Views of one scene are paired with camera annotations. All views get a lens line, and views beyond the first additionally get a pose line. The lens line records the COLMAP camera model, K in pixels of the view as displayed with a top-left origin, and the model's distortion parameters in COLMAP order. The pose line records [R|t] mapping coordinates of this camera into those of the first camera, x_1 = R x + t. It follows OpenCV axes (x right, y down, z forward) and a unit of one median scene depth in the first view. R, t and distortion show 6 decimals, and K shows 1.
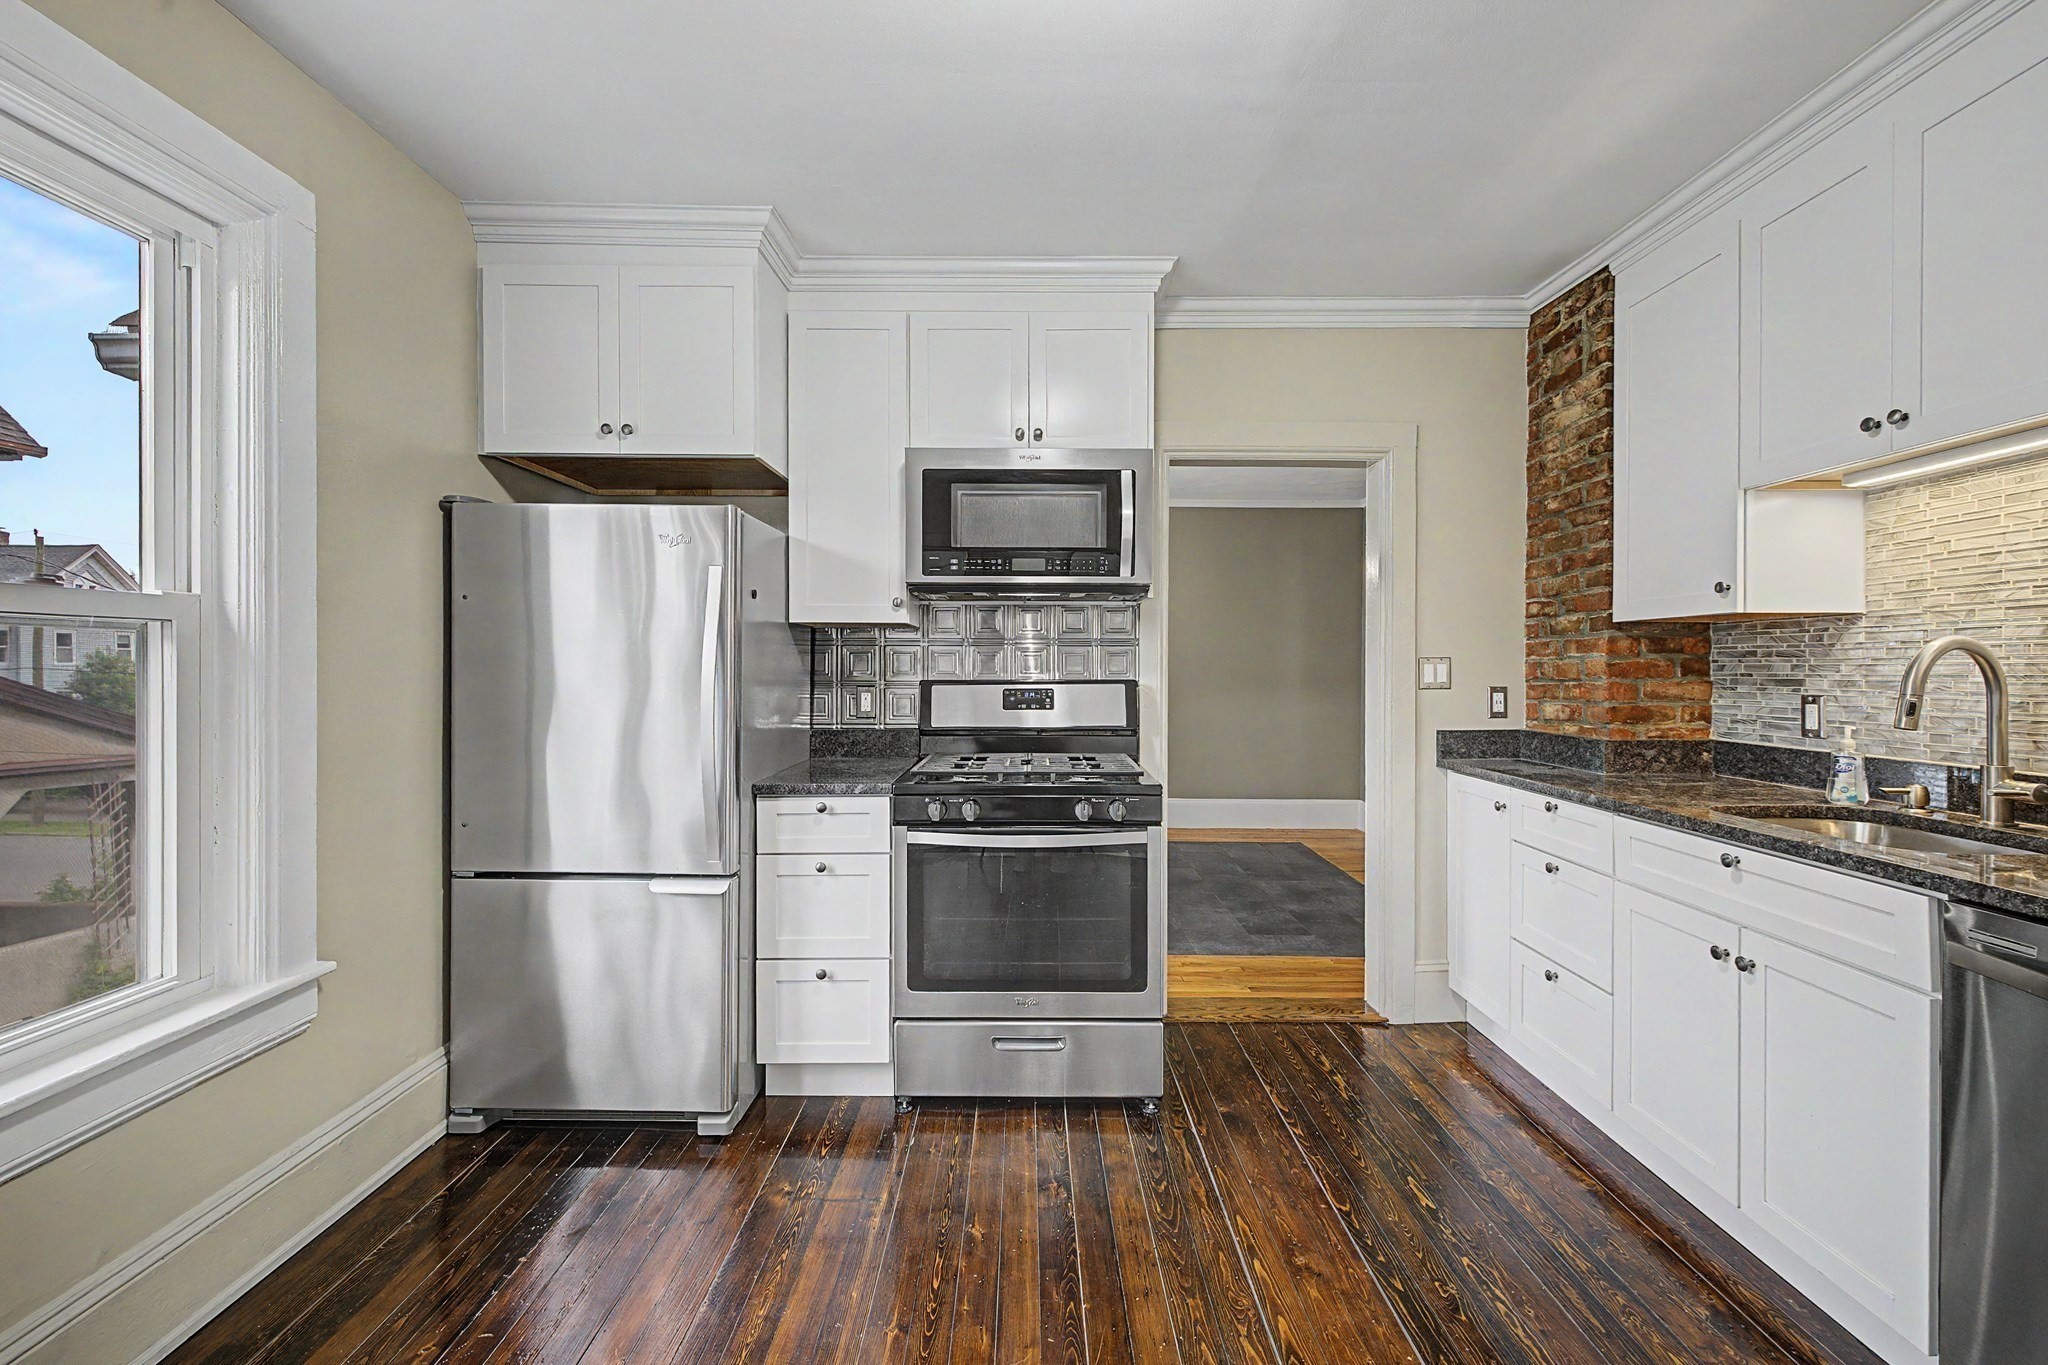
lens RADIAL K [[863.9, 0, 1030.2], [0, 863.9, 670.0], [0, 0, 1]] dist [0.003598, -0.000201]
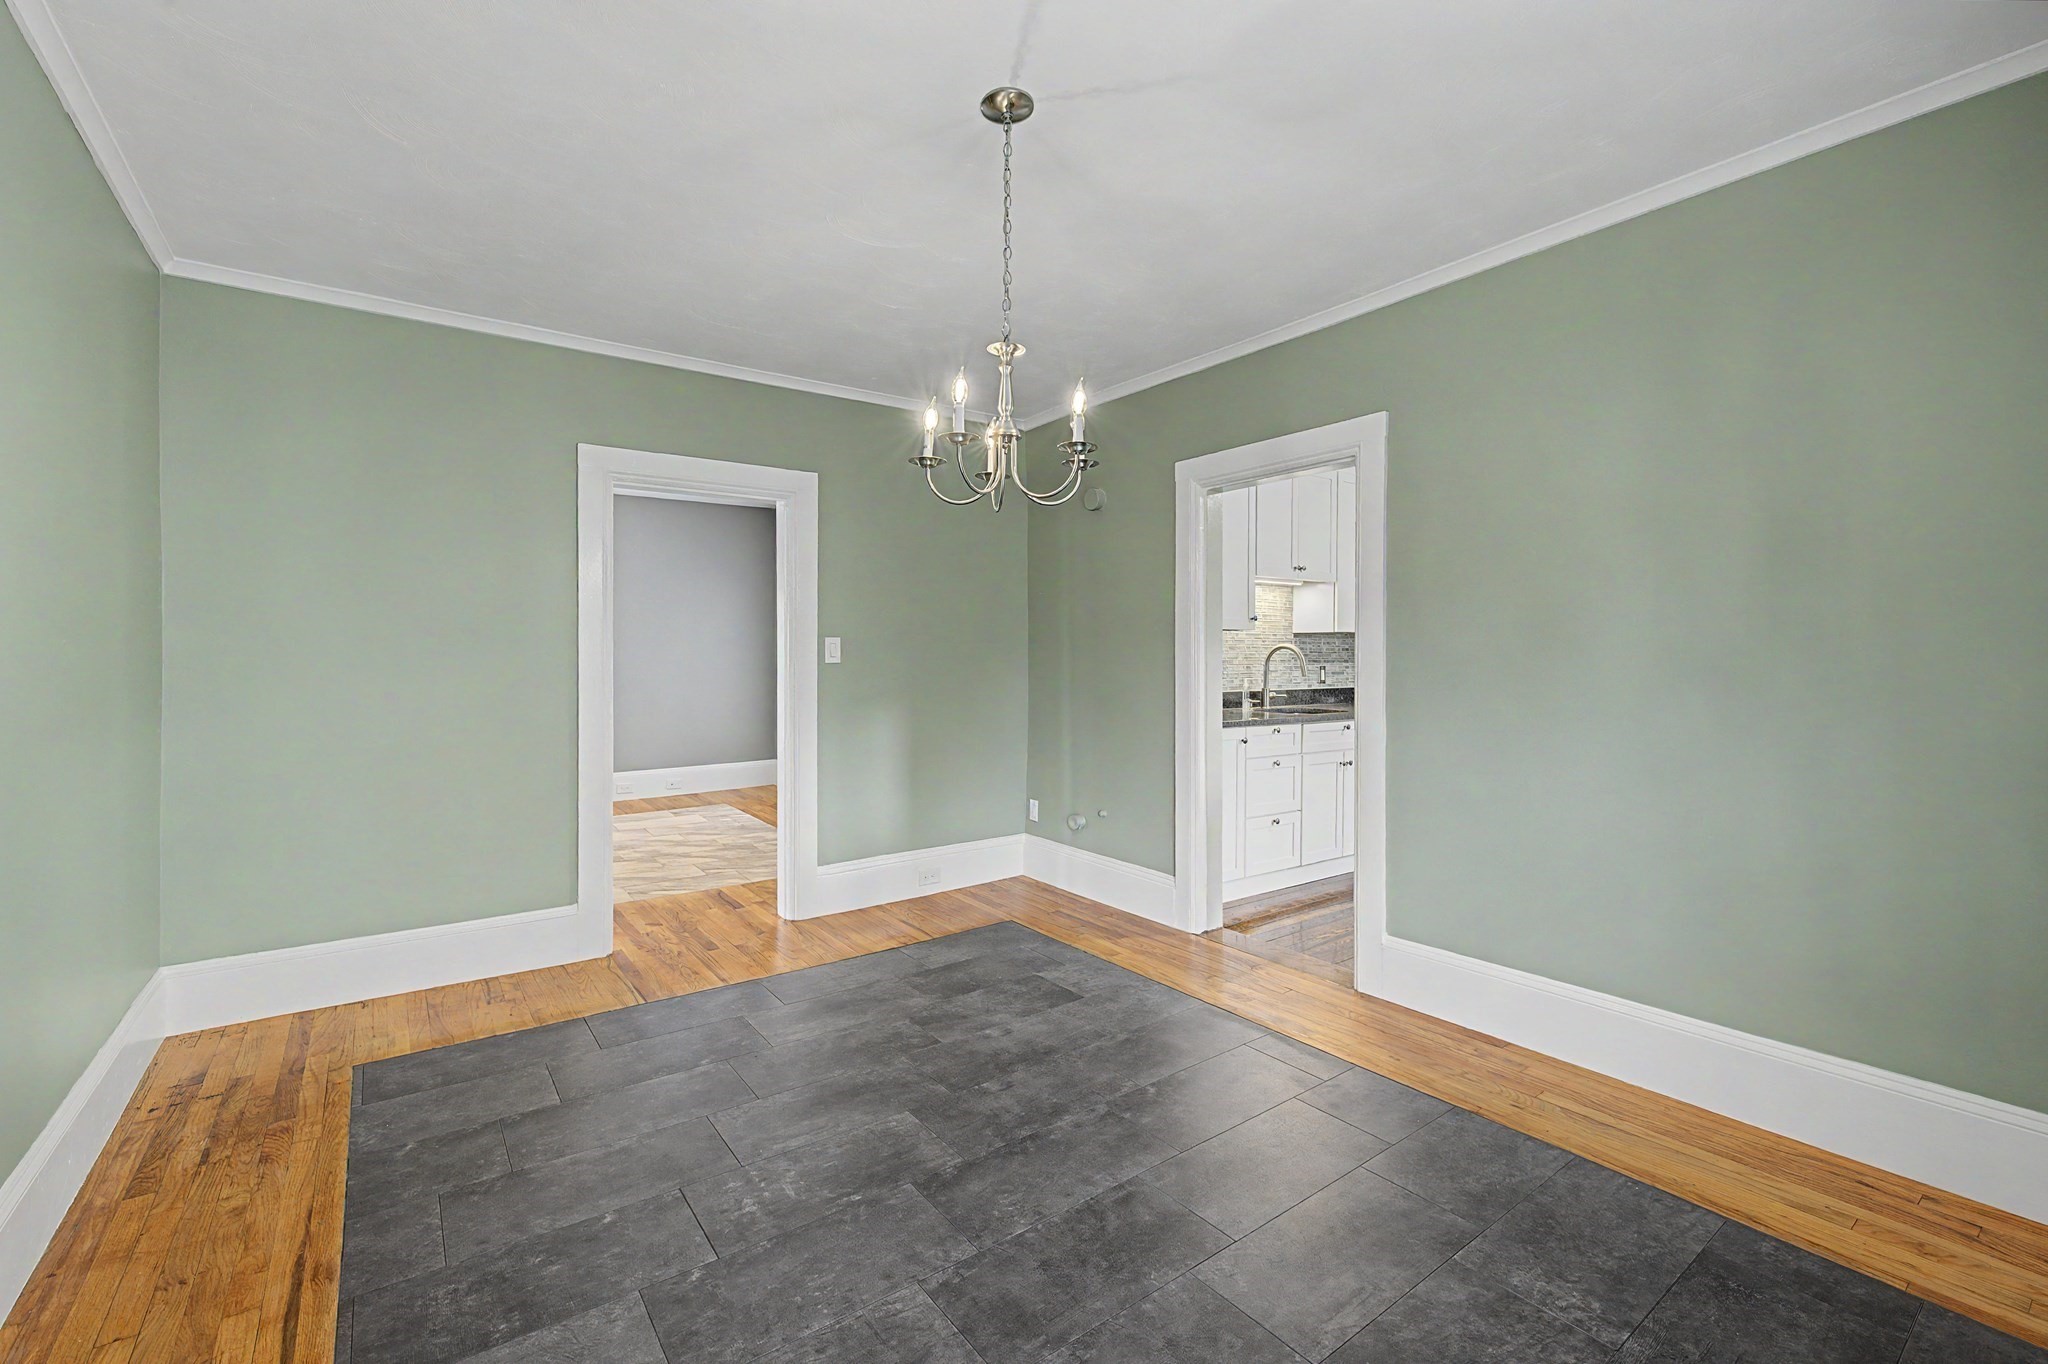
lens RADIAL K [[878.2, 0, 1028.4], [0, 878.2, 663.8], [0, 0, 1]] dist [0.002259, -0.000185]
pose [[-0.592616, -0.007044, 0.805454, -0.575207], [0.002786, 0.999938, 0.010794, -0.003619], [-0.805480, 0.008641, -0.592560, 2.486294]]
